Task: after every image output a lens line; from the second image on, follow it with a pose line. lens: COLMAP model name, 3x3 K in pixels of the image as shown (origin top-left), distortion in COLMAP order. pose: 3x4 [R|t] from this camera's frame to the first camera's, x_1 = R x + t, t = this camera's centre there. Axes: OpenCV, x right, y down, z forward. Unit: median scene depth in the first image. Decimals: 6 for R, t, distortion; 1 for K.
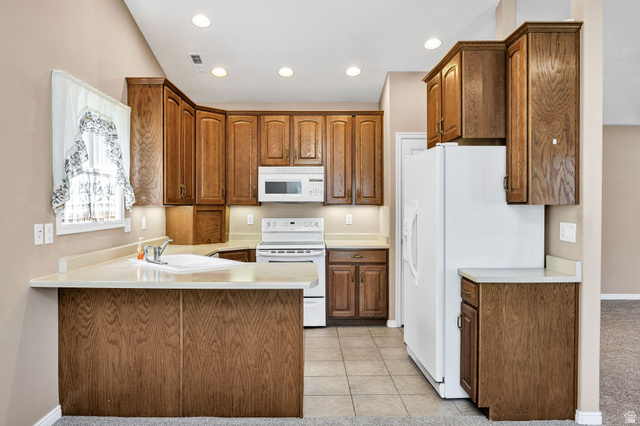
lens RADIAL K [[442.5, 0, 318.1], [0, 442.5, 209.7], [0, 0, 1]] dist [-0.001153, 0.000196]
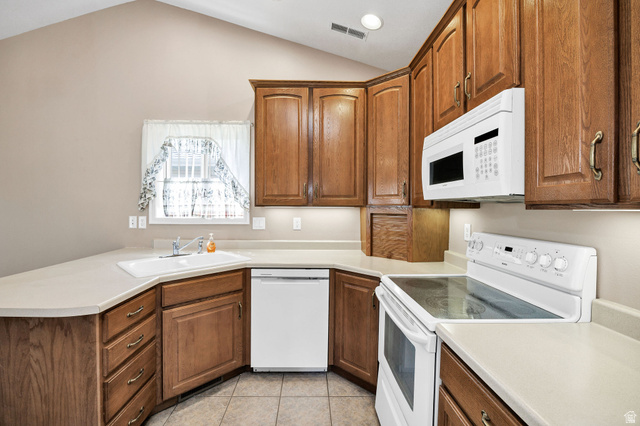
lens RADIAL K [[274.0, 0, 308.5], [0, 274.0, 211.3], [0, 0, 1]] dist [0.001597, 0.000268]
pose [[-0.009668, 0.013631, -0.999860, 0.393272], [-0.017547, 0.999751, 0.013799, -0.011740], [0.999799, 0.017678, -0.009427, 1.571258]]
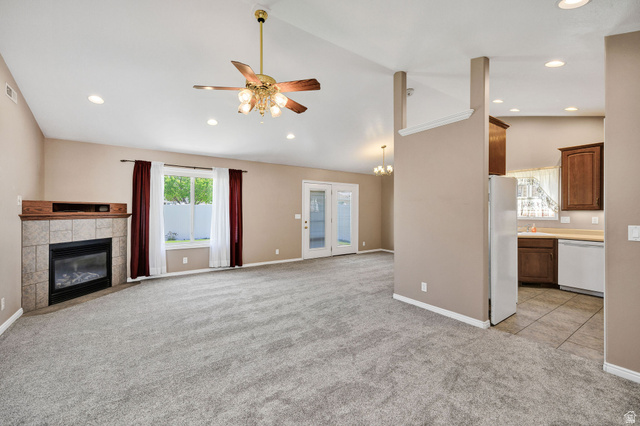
lens RADIAL K [[274.0, 0, 308.5], [0, 274.0, 211.3], [0, 0, 1]] dist [0.001597, 0.000268]
pose [[-0.835383, 0.000259, -0.549669, 1.837473], [-0.005985, 0.999936, 0.009567, -0.015283], [0.549636, 0.011282, -0.835328, 1.969643]]
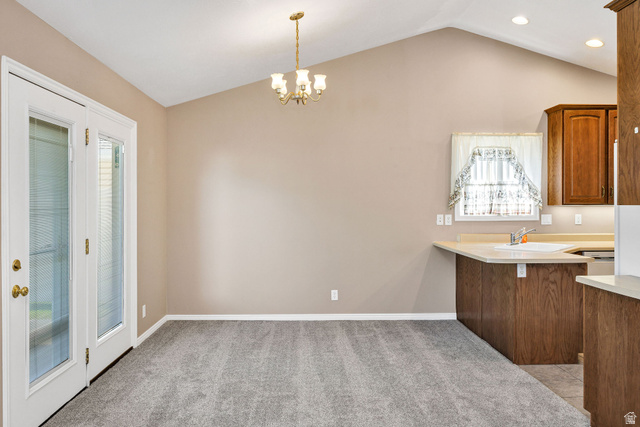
lens RADIAL K [[476.3, 0, 319.9], [0, 476.3, 206.5], [0, 0, 1]] dist [0.021867, 0.001153]
pose [[0.038066, 0.003959, -0.999267, 1.383840], [-0.005959, 0.999975, 0.003734, -0.008318], [0.999257, 0.005813, 0.038089, 0.352368]]
